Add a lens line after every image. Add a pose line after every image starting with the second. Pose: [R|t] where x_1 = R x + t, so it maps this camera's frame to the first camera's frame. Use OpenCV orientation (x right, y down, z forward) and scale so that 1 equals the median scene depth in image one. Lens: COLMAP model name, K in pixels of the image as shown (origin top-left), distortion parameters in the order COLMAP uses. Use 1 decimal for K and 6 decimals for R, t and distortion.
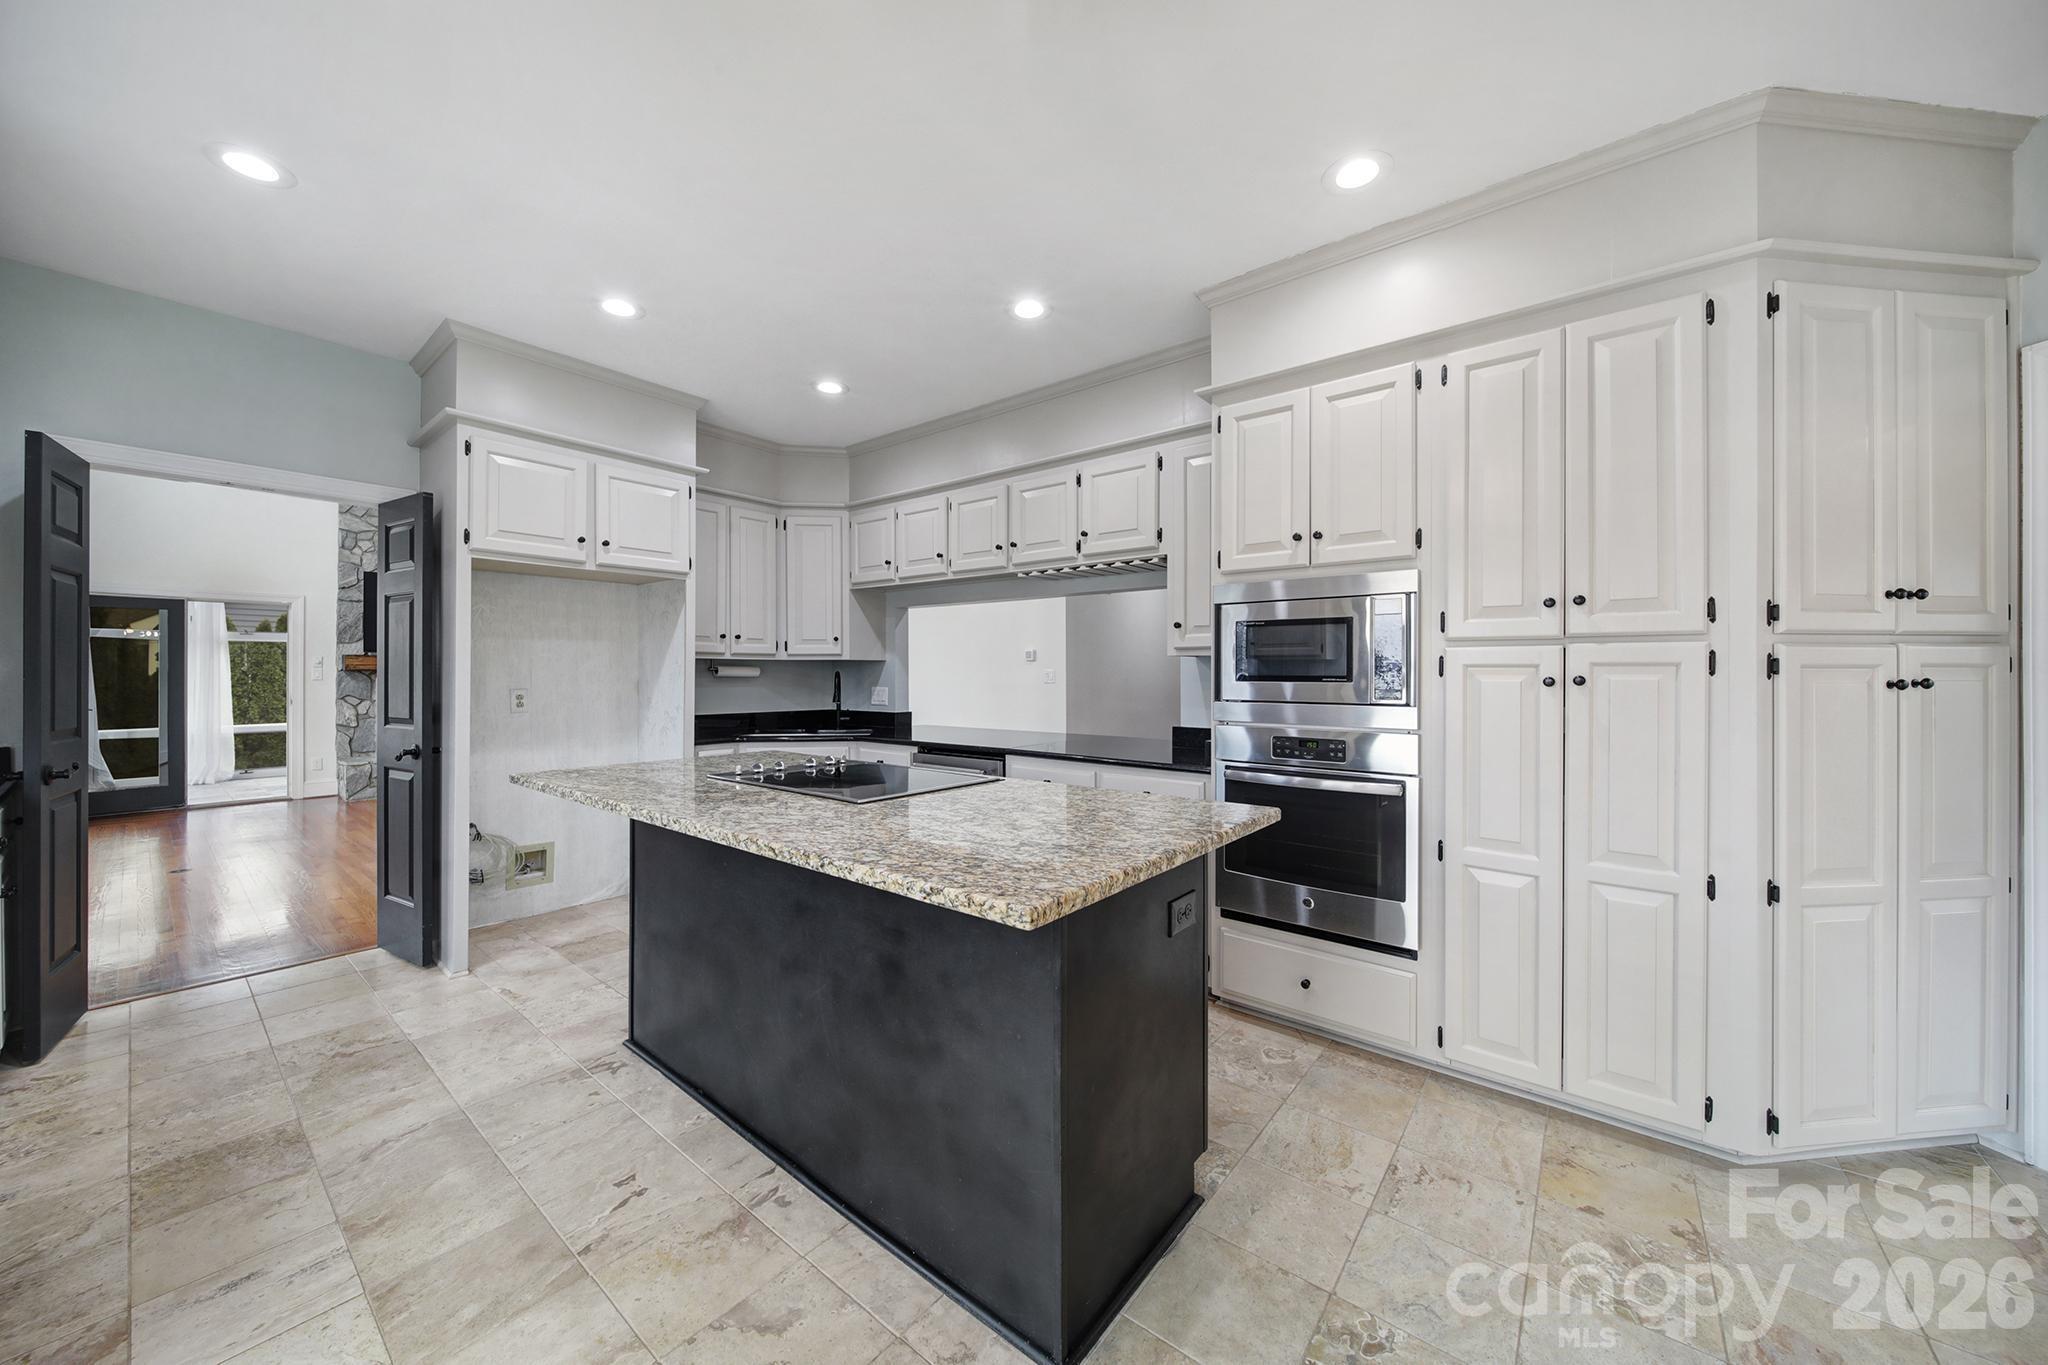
lens RADIAL K [[712.1, 0, 1022.1], [0, 712.1, 674.6], [0, 0, 1]] dist [-0.001664, -0.000759]
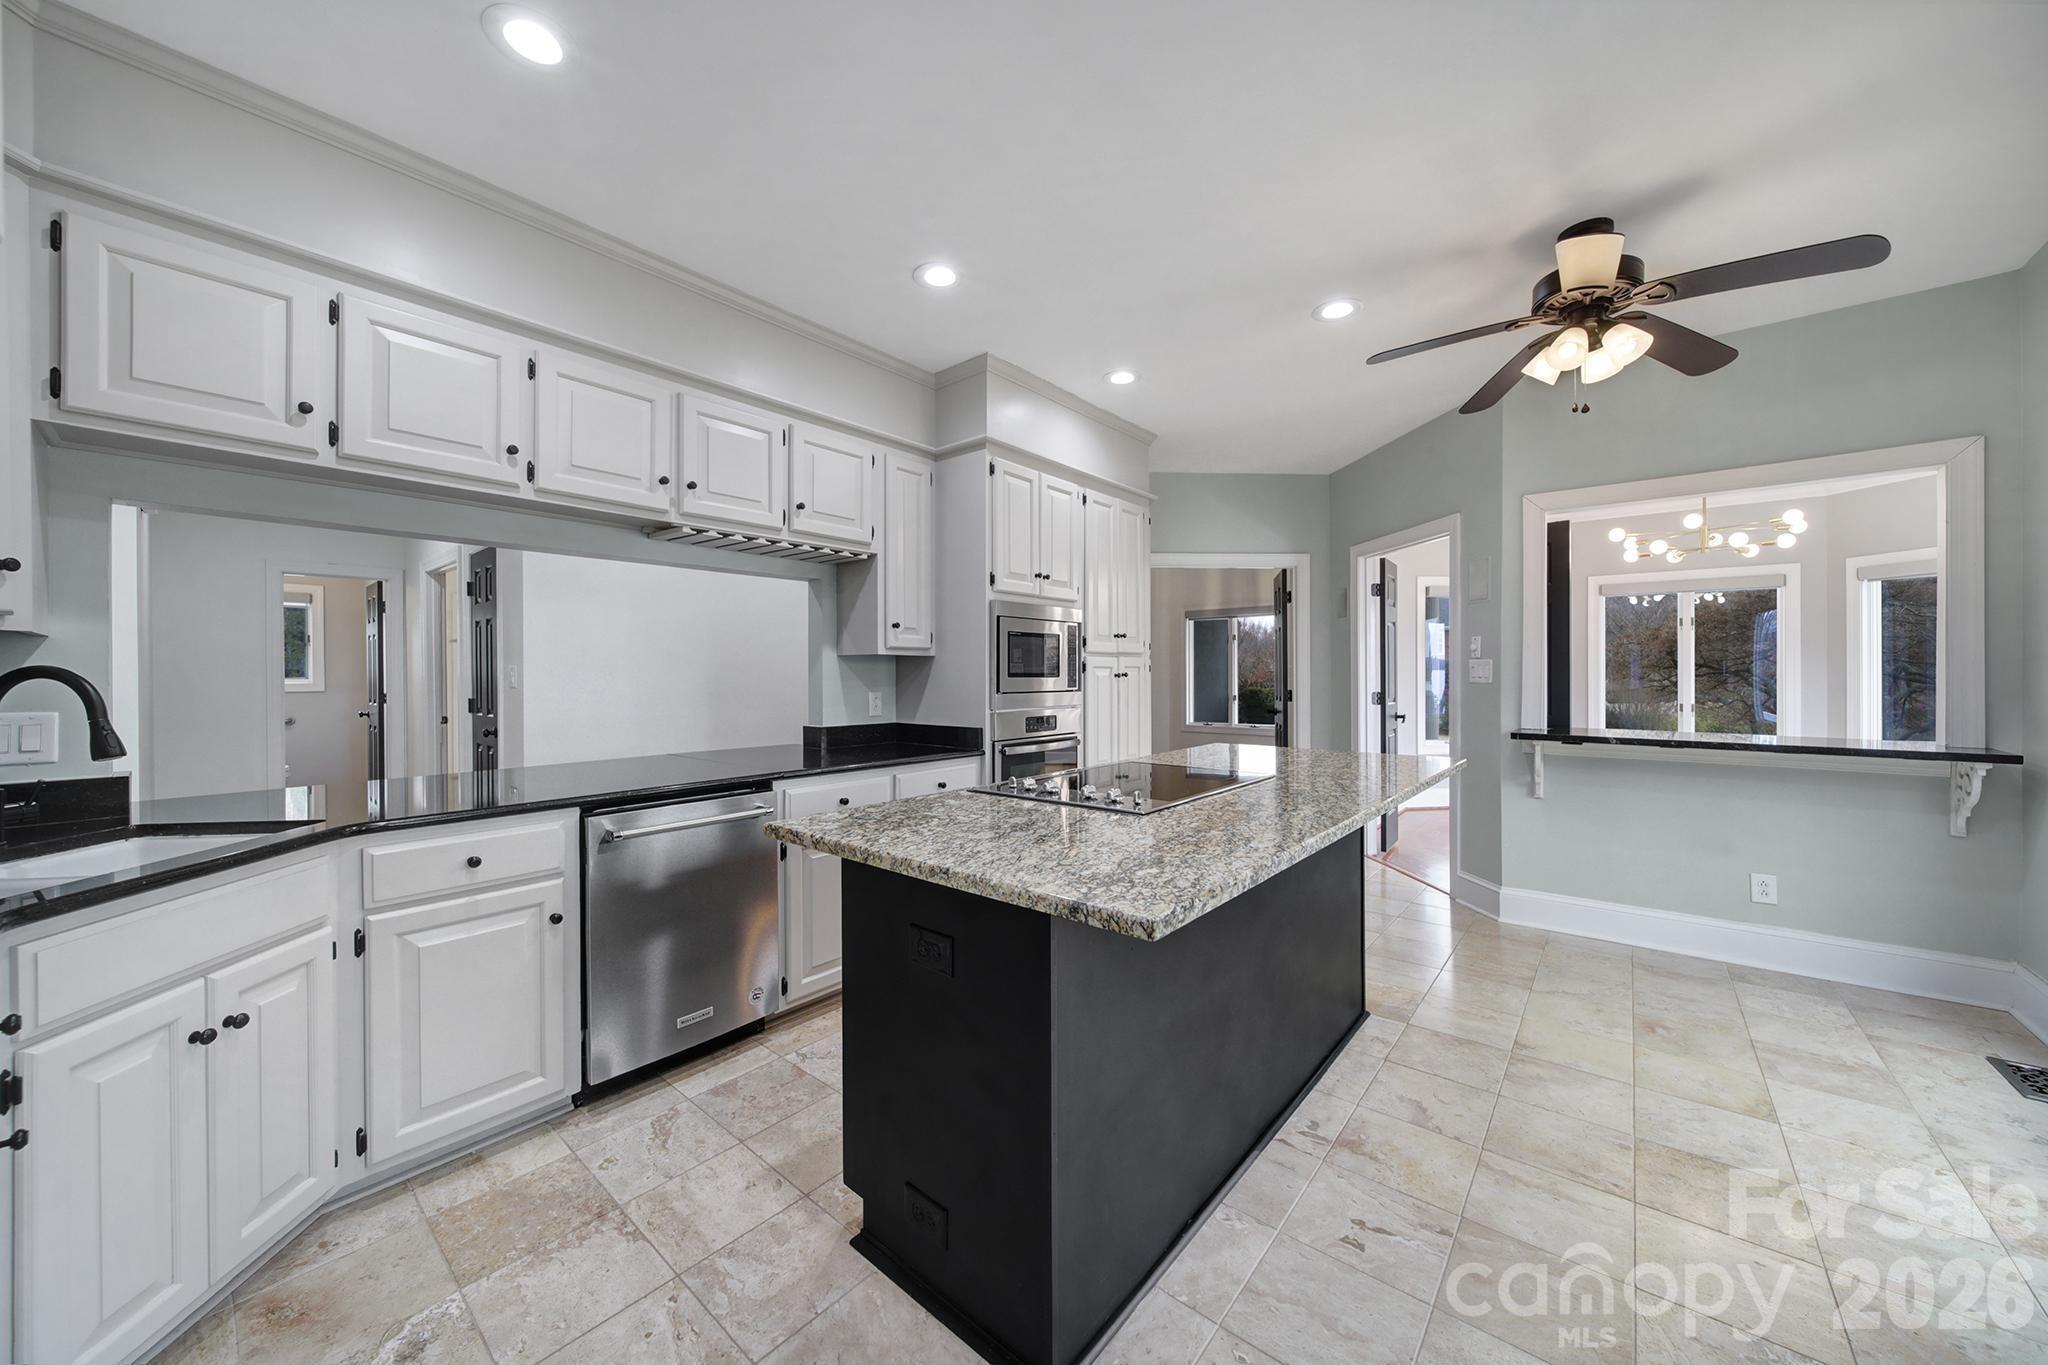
lens RADIAL K [[712.1, 0, 1023.1], [0, 712.1, 672.2], [0, 0, 1]] dist [-0.001664, -0.000759]
pose [[0.036441, -0.000939, 0.999335, -0.793546], [0.003312, 0.999994, 0.000819, -0.000428], [-0.999330, 0.003280, 0.036444, 0.749212]]
